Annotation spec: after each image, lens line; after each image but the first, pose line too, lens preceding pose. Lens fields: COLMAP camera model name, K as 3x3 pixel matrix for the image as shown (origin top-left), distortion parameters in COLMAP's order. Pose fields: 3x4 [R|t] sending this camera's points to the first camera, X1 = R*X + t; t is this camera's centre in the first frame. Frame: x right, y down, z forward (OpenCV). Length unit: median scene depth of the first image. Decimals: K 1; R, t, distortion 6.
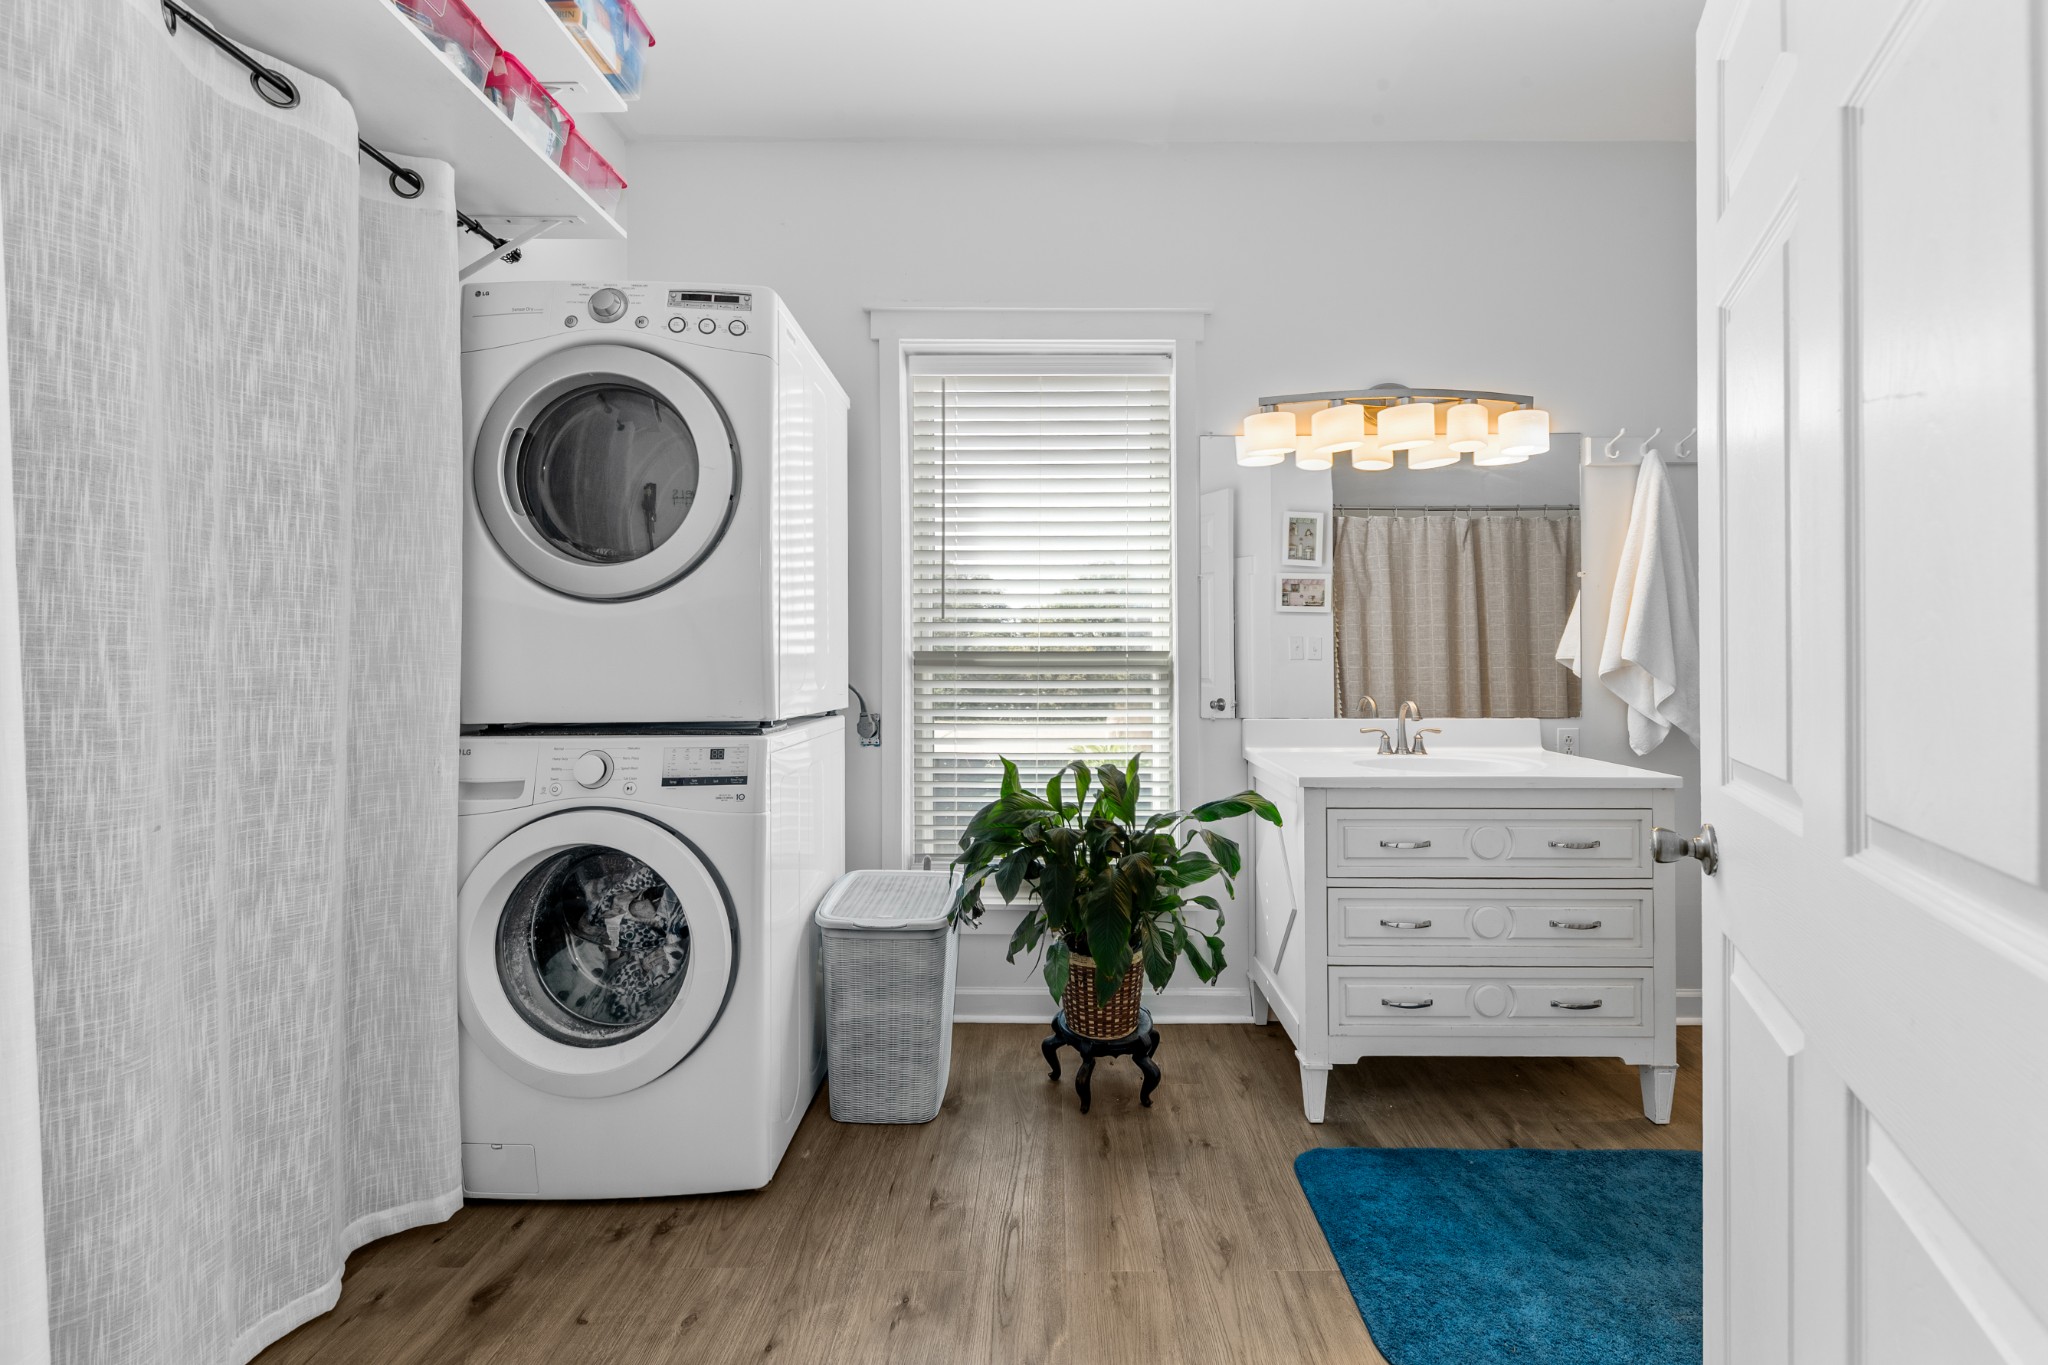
lens RADIAL K [[728.3, 0, 1024.0], [0, 728.3, 682.5], [0, 0, 1]] dist [0.000010, -0.000002]
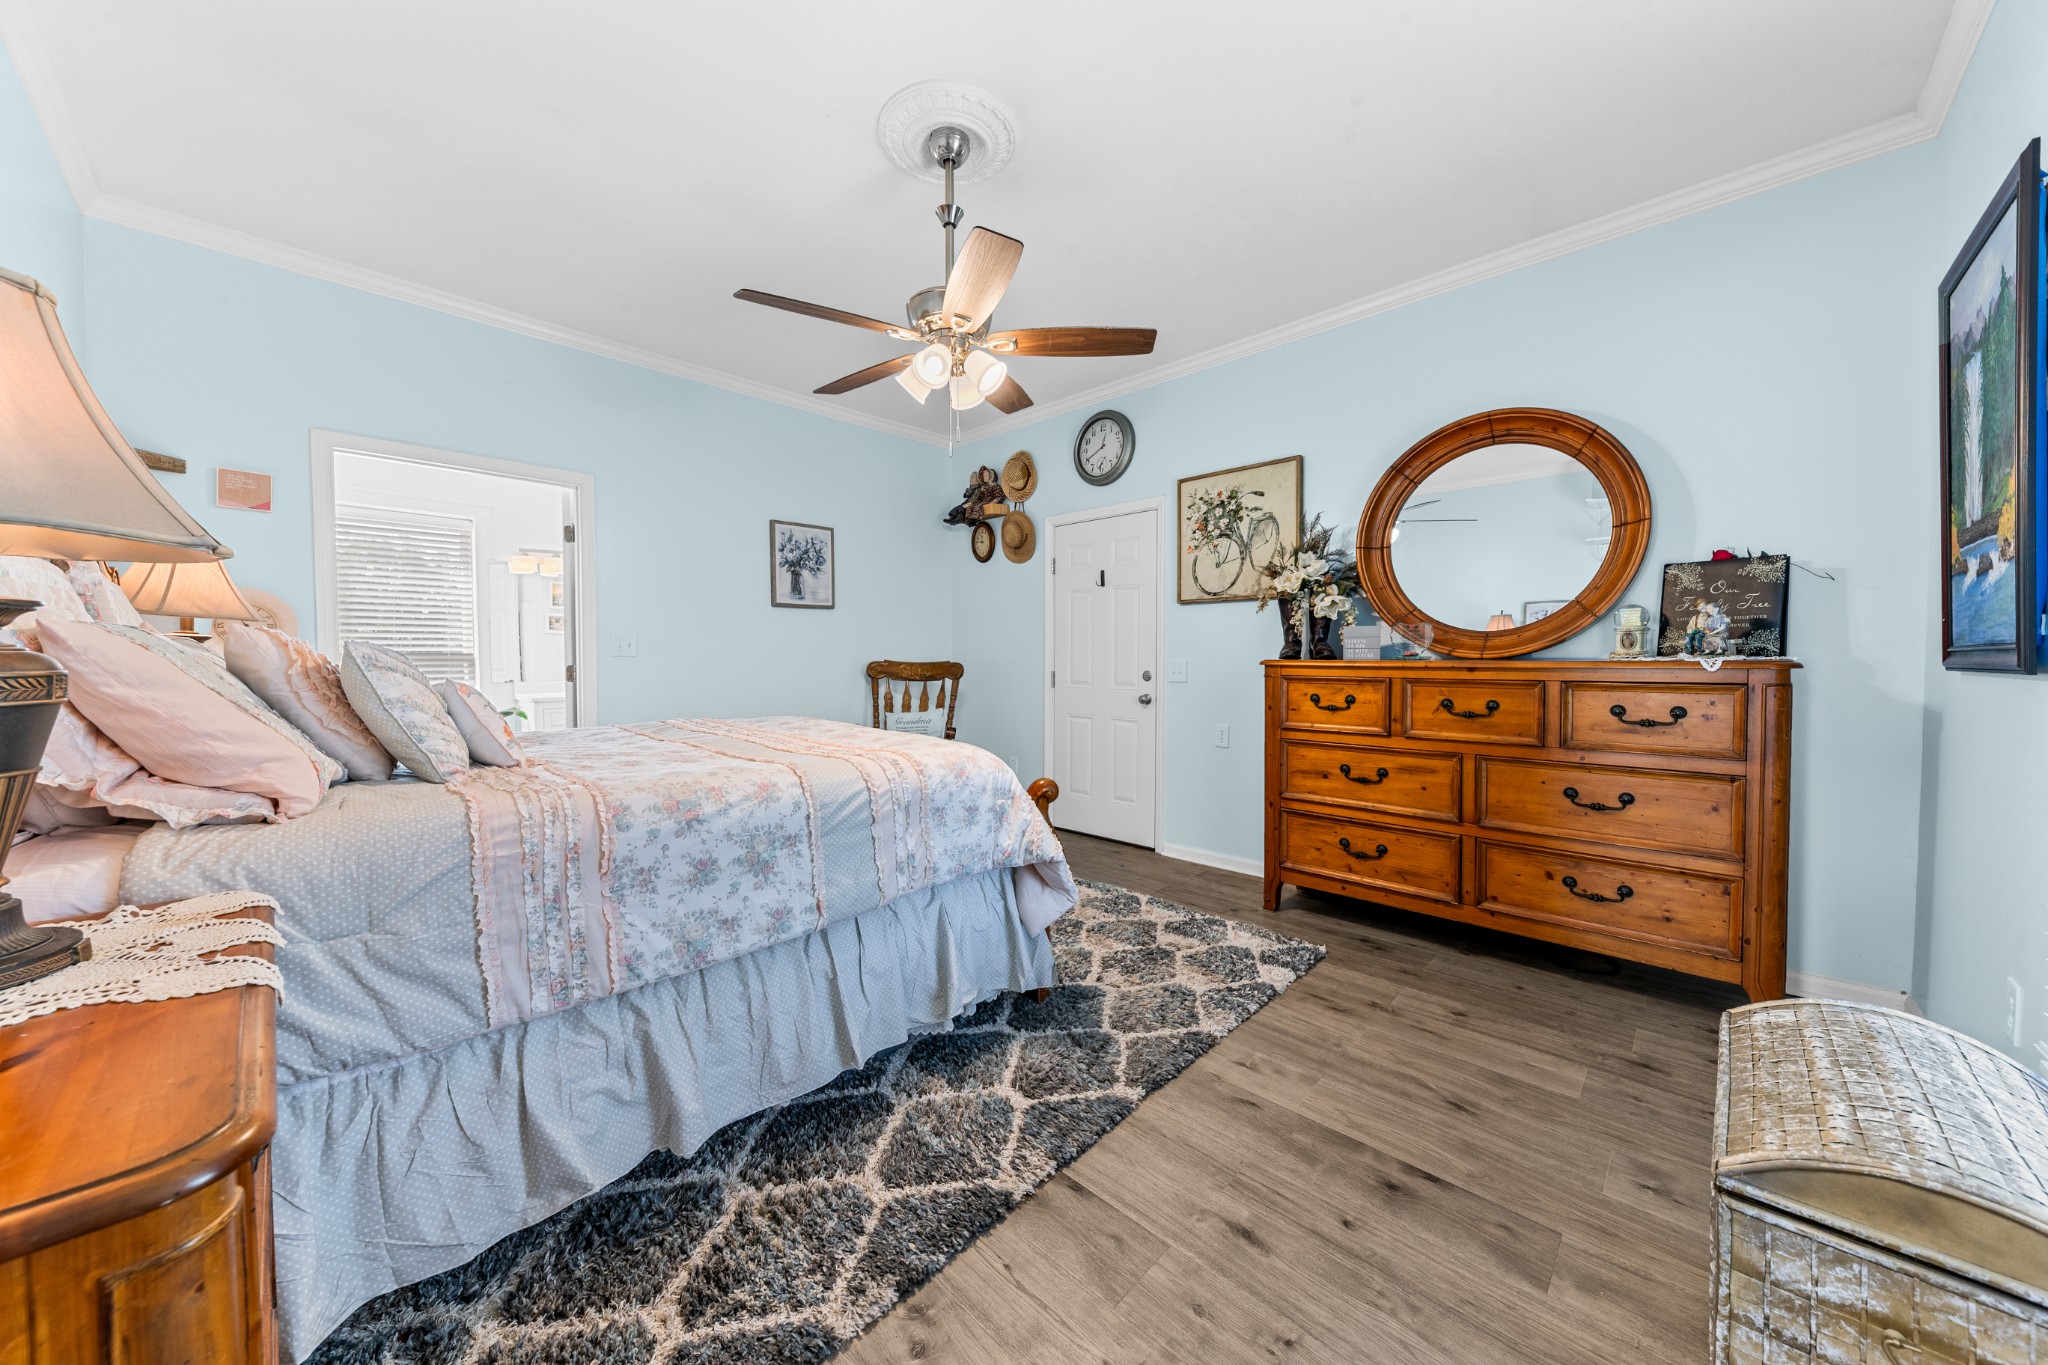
lens RADIAL K [[728.3, 0, 1024.0], [0, 728.3, 682.5], [0, 0, 1]] dist [0.000010, -0.000002]
pose [[0.666516, -0.014965, 0.745340, -0.376413], [0.018558, 0.999822, 0.003479, 0.074278], [-0.745260, 0.011513, 0.666675, -1.903684]]
